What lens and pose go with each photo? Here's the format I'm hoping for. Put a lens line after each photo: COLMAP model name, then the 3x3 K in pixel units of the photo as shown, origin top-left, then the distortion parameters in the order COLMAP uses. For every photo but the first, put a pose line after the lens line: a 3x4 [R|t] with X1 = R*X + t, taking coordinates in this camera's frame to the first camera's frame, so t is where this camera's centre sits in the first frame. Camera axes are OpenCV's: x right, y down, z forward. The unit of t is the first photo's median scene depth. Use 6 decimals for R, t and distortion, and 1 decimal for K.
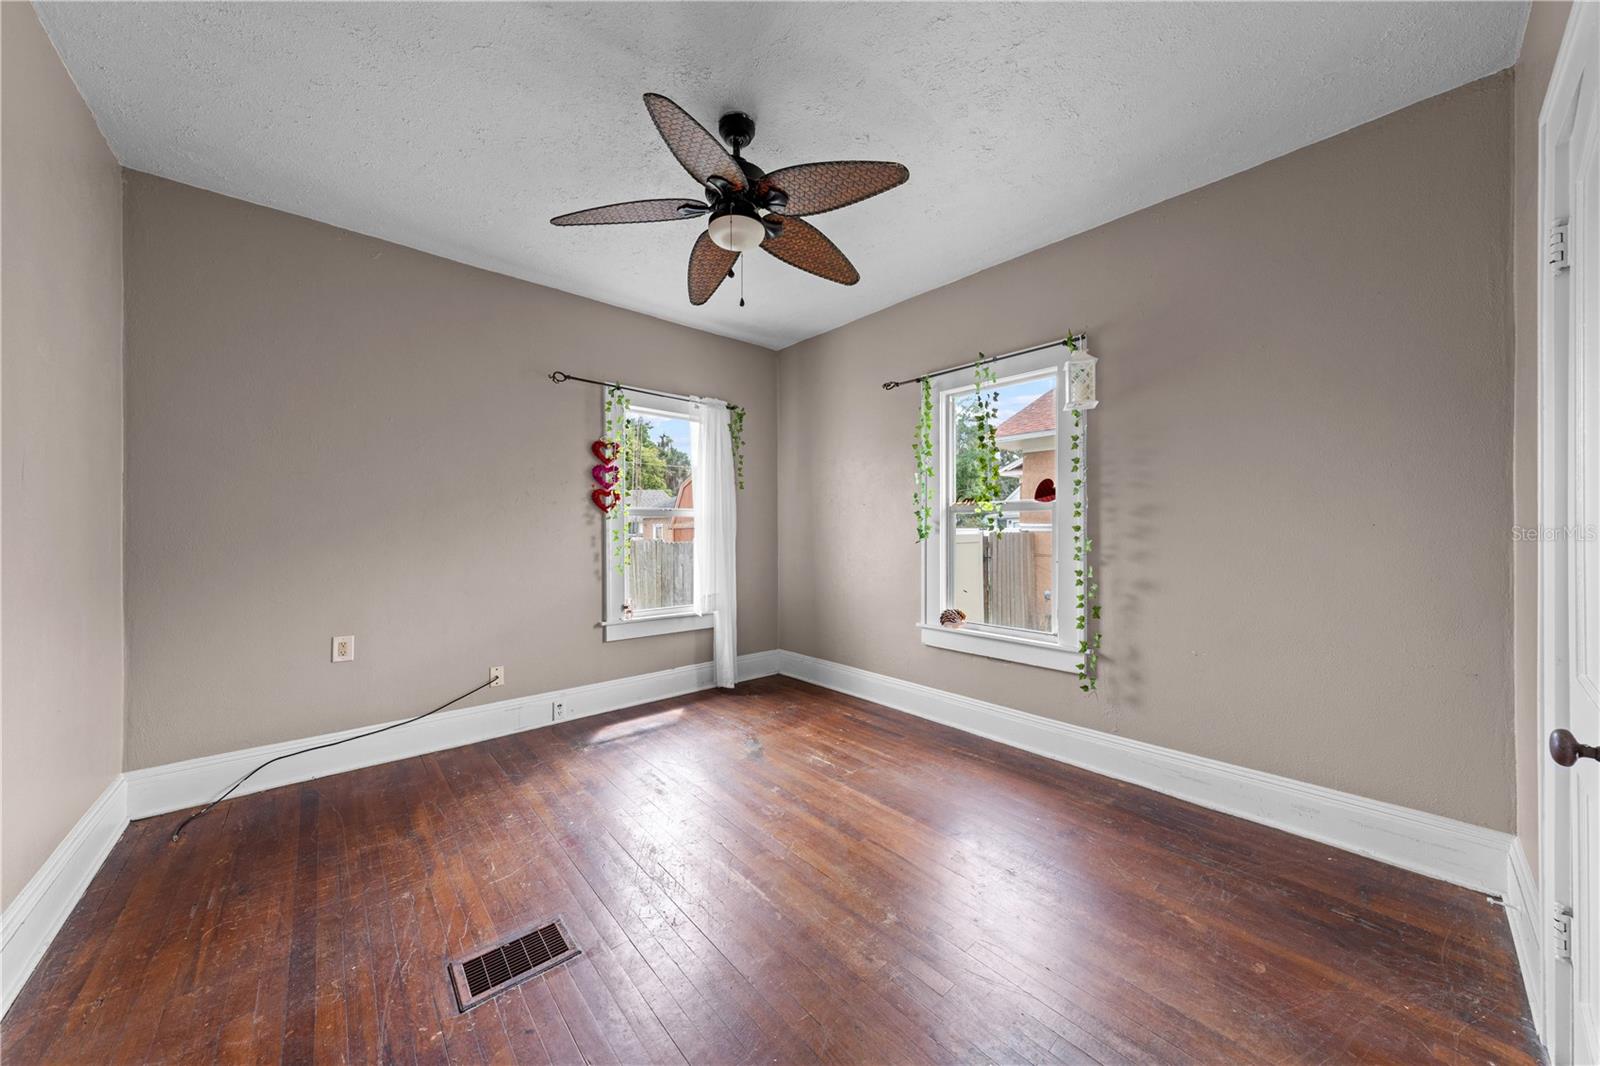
lens RADIAL K [[543.1, 0, 803.4], [0, 543.1, 529.8], [0, 0, 1]] dist [-0.001110, -0.000013]
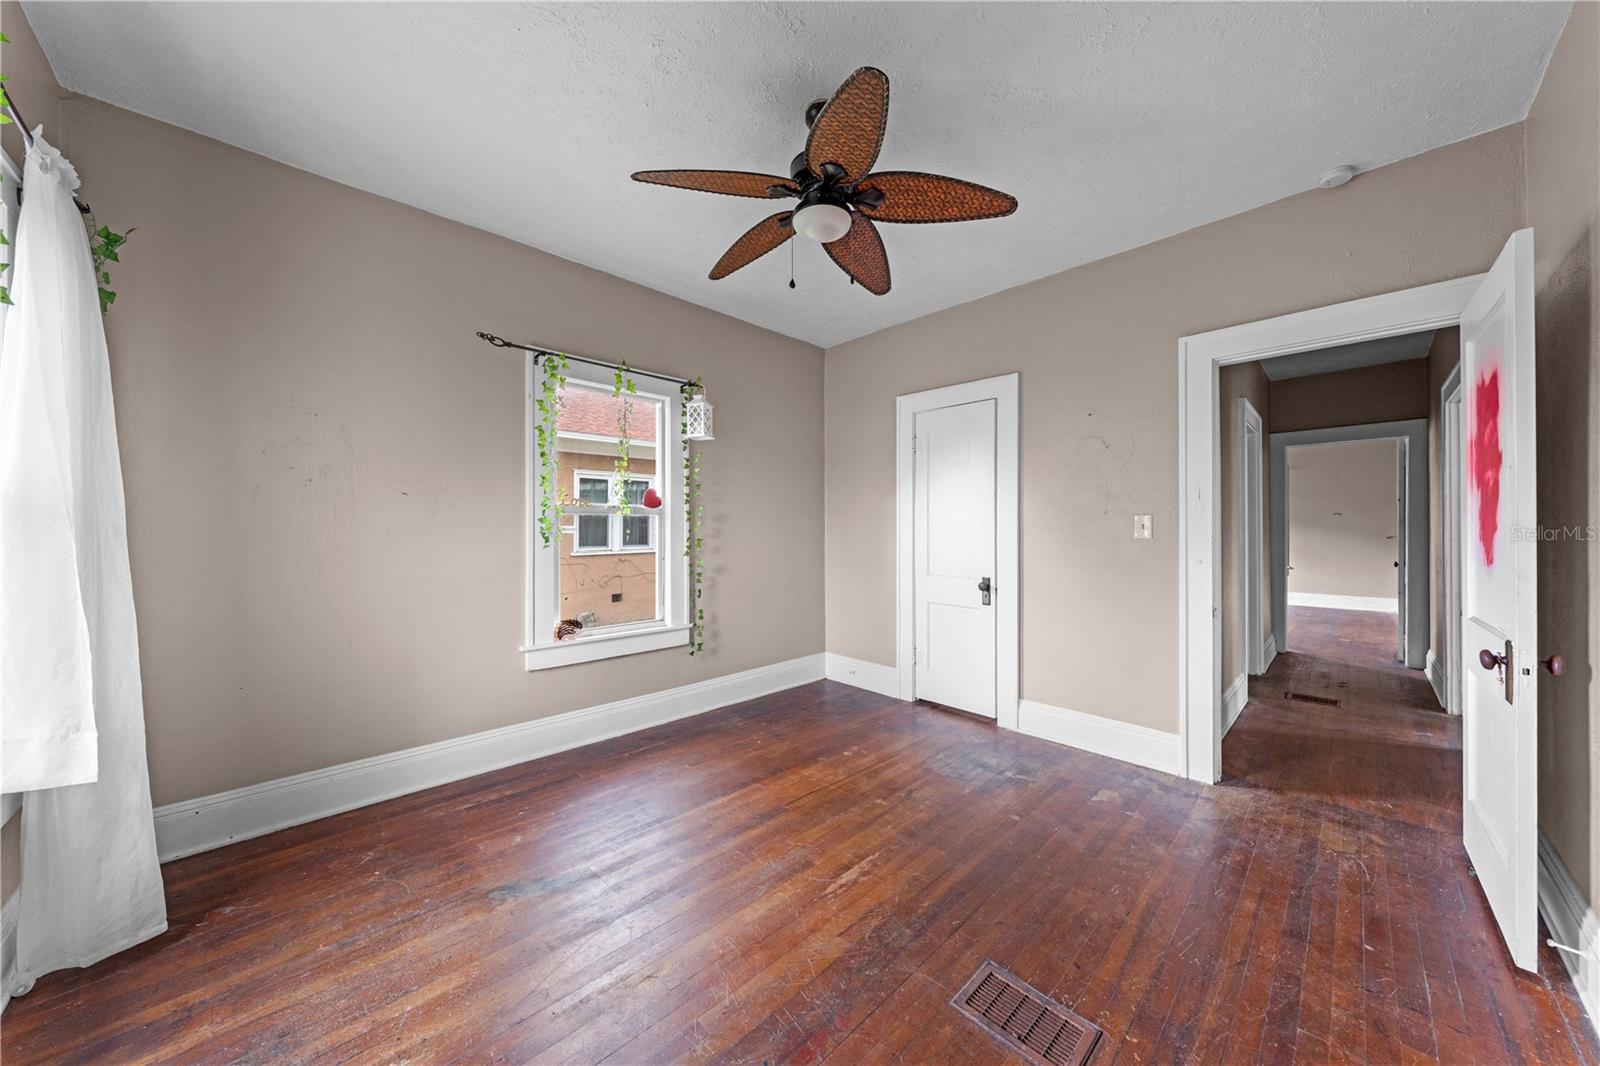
lens RADIAL K [[543.1, 0, 803.4], [0, 543.1, 529.8], [0, 0, 1]] dist [-0.001110, -0.000013]
pose [[-0.047970, 0.001684, 0.998847, -0.657926], [0.000938, 0.999998, -0.001640, -0.002277], [-0.998848, 0.000859, -0.047971, 0.658892]]
